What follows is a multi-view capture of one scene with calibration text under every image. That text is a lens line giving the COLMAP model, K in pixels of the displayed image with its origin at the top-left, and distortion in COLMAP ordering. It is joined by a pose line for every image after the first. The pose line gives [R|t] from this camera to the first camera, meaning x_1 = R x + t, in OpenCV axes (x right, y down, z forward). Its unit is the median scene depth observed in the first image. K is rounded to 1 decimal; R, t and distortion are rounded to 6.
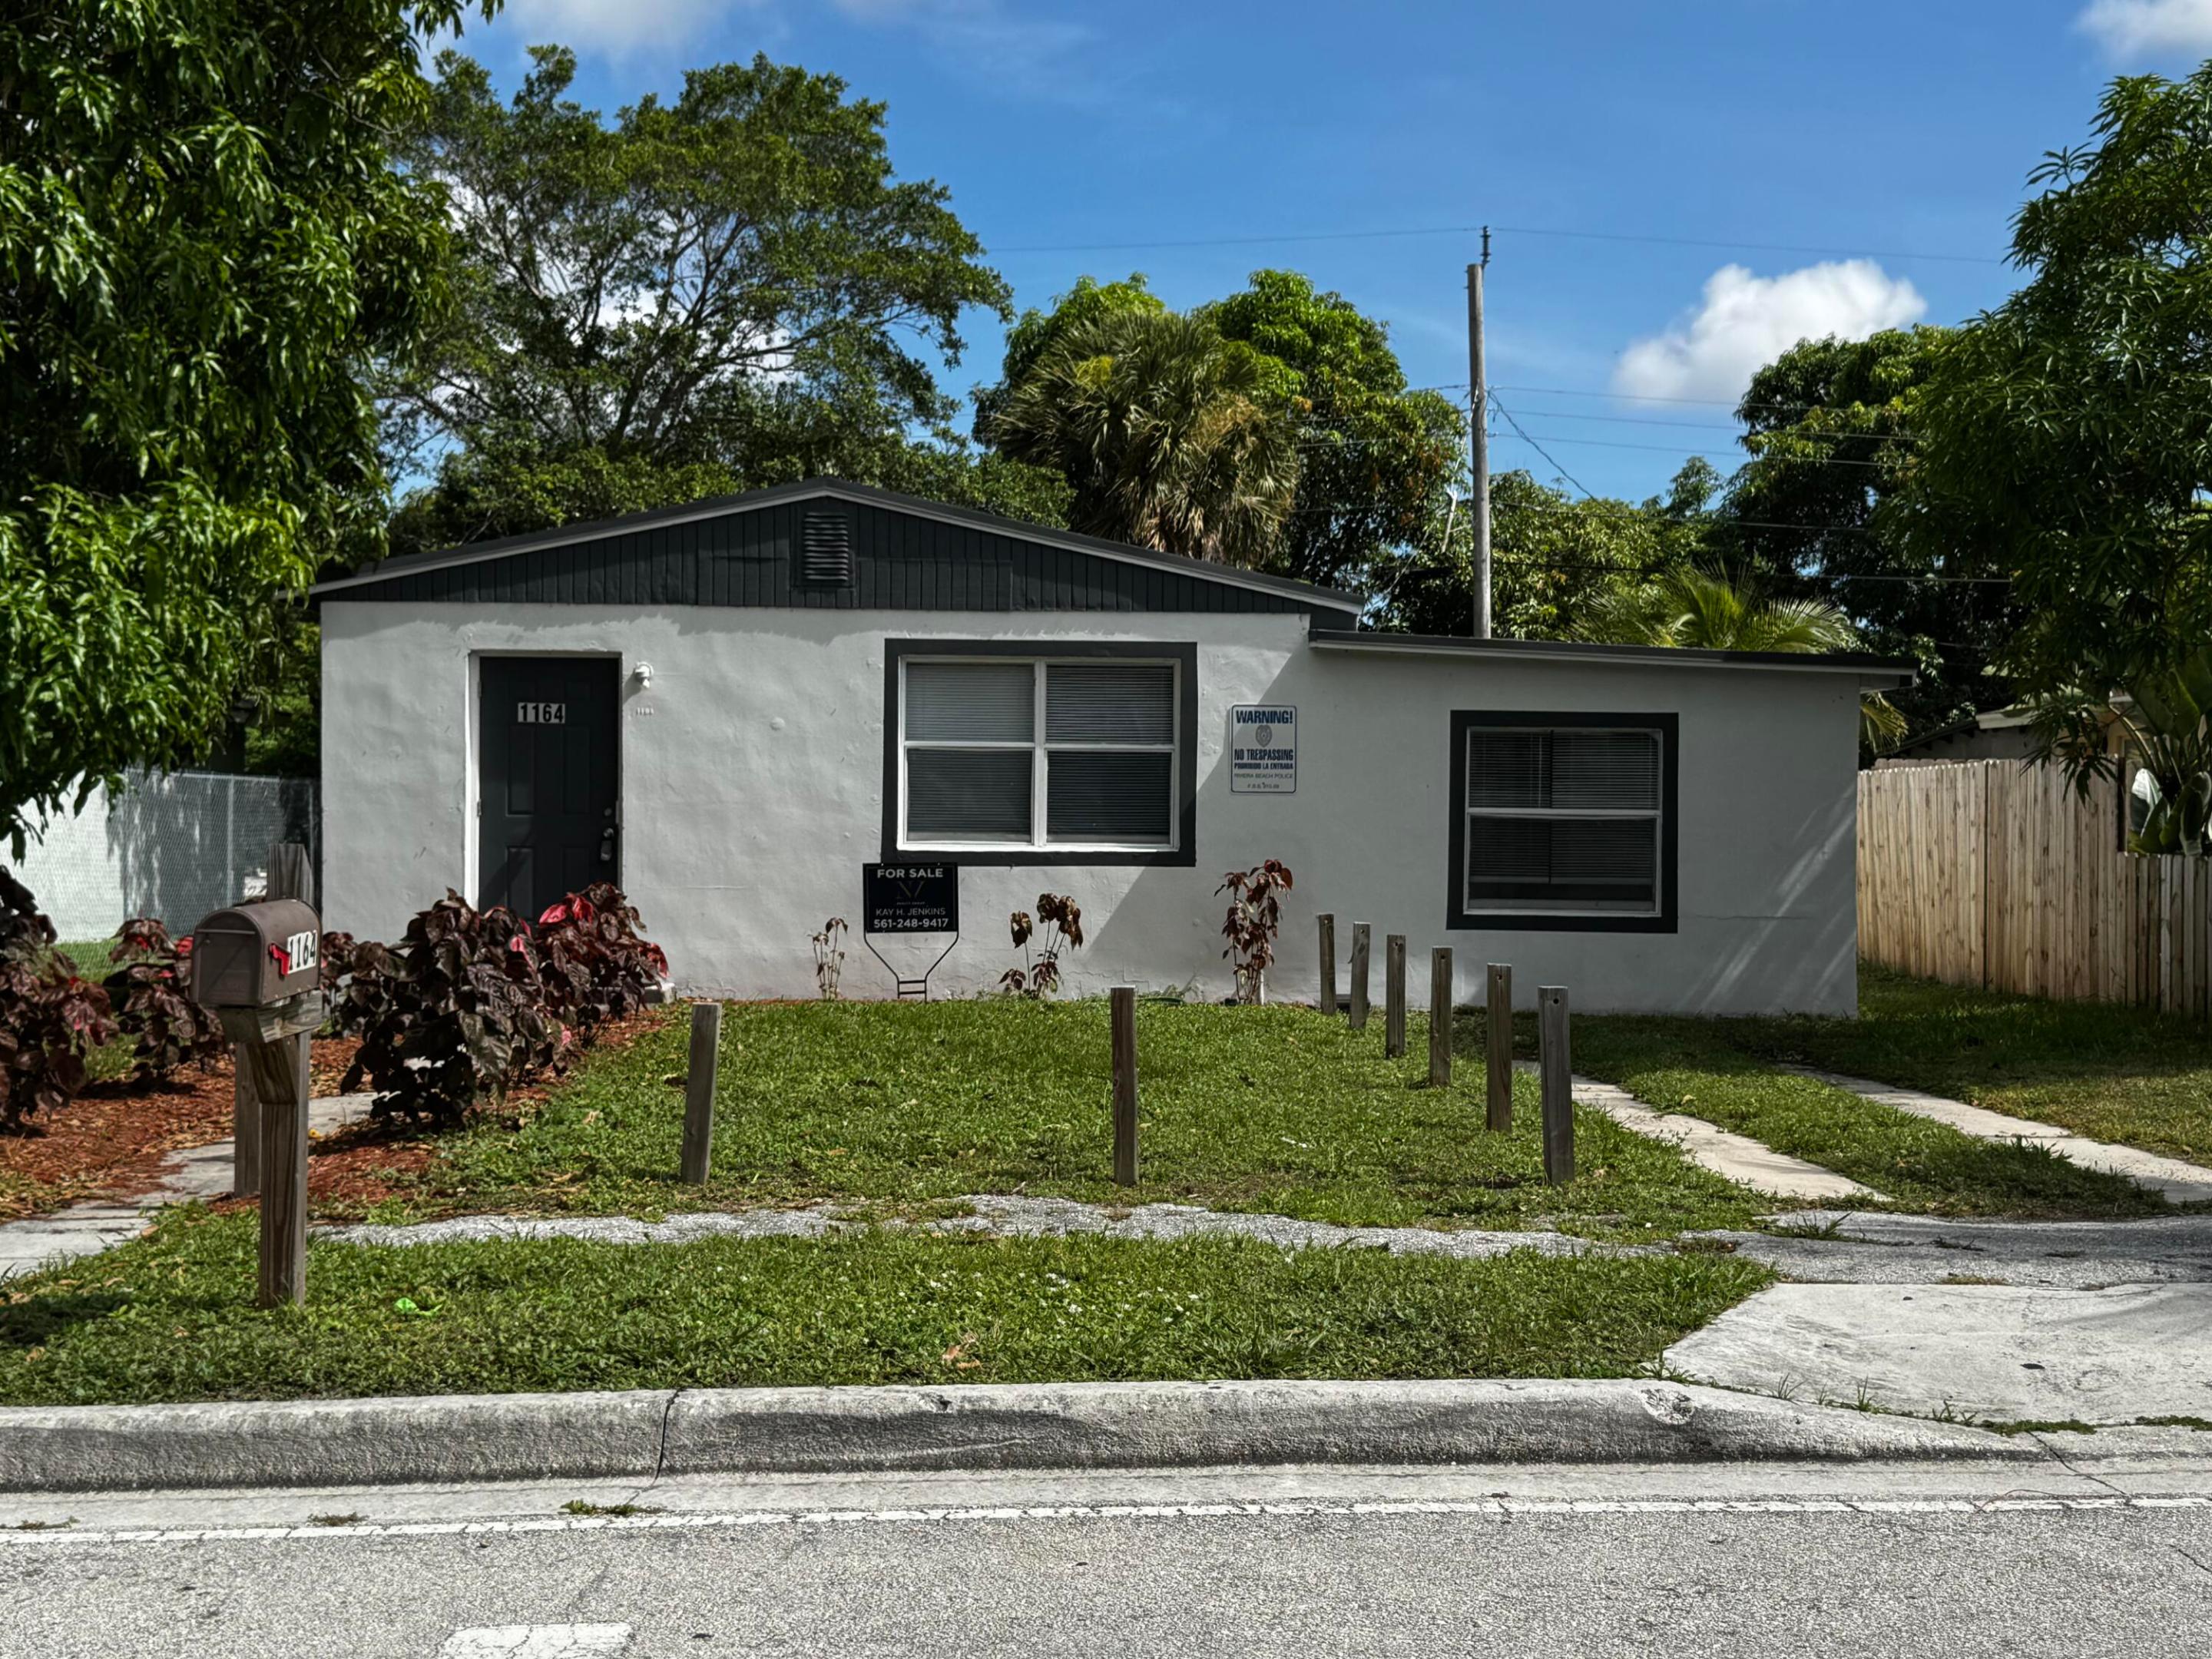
lens RADIAL K [[2830.9, 0, 1106.0], [0, 2830.9, 829.5], [0, 0, 1]] dist [0.216864, -0.555779]
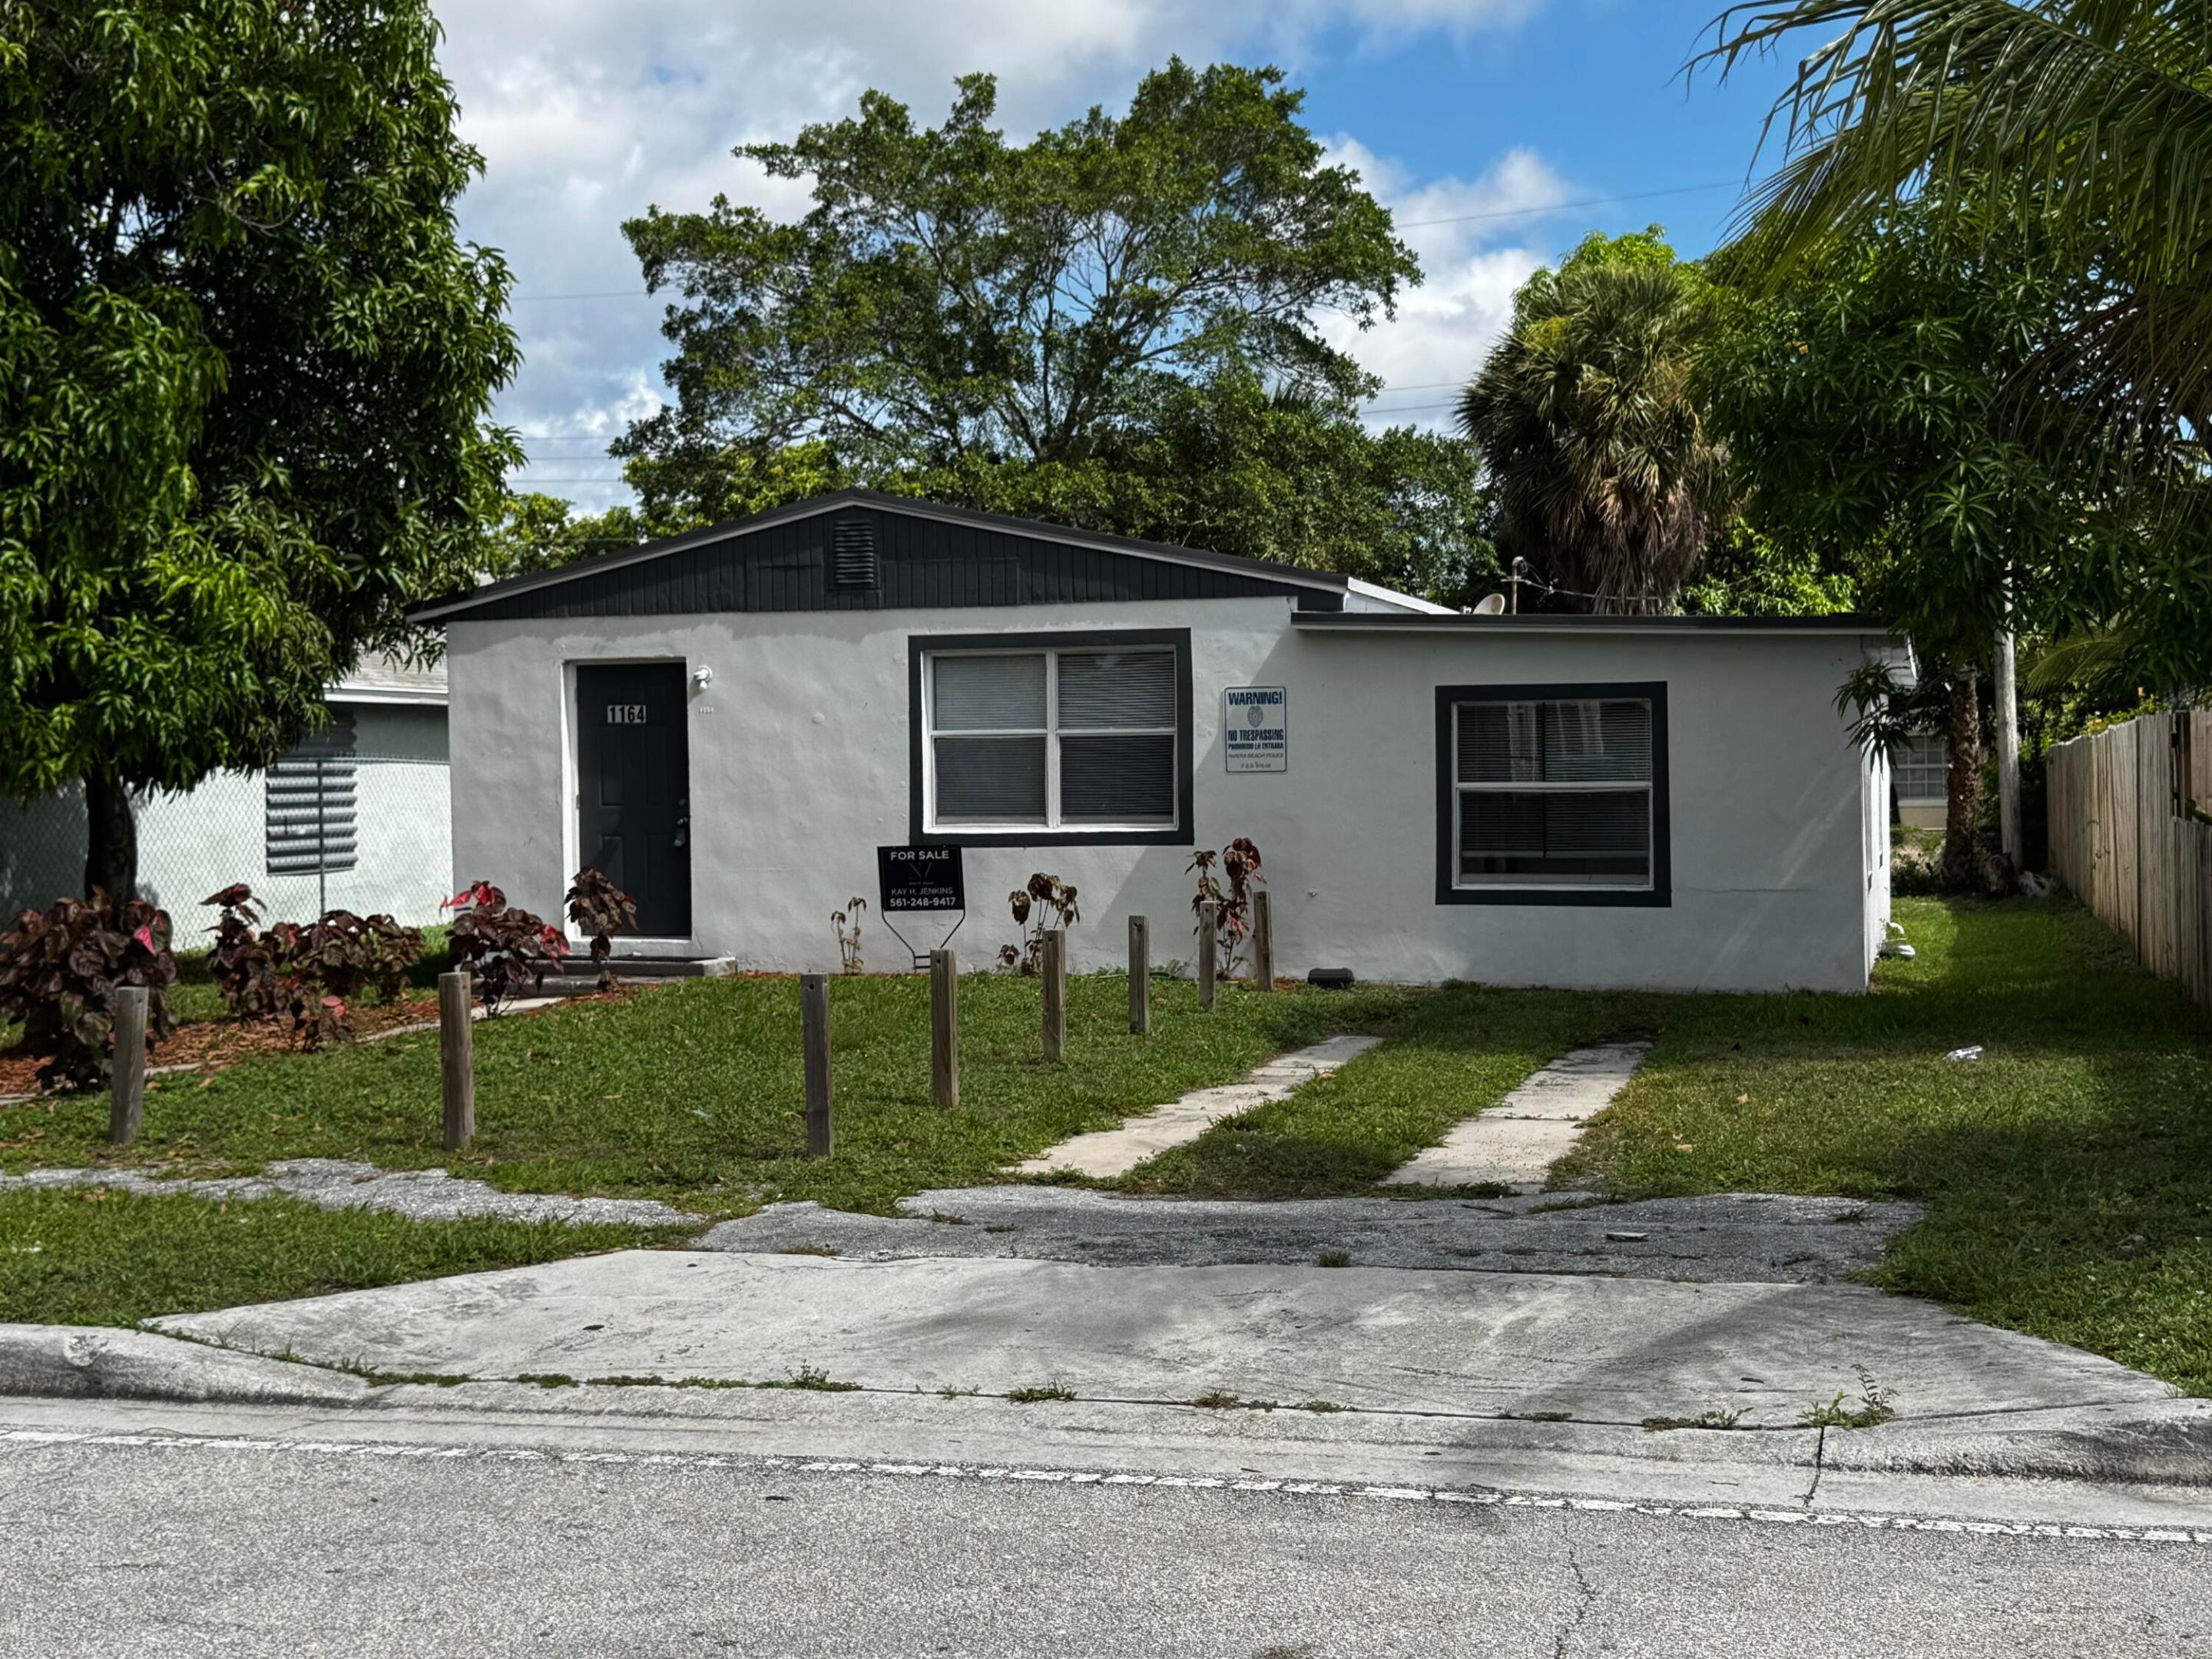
lens RADIAL K [[2830.9, 0, 1106.0], [0, 2830.9, 829.5], [0, 0, 1]] dist [0.216864, -0.555779]
pose [[0.941215, -0.014004, -0.337516, 0.351002], [0.018957, 0.999755, 0.011384, -0.005003], [0.337275, -0.017113, 0.941251, 0.017265]]
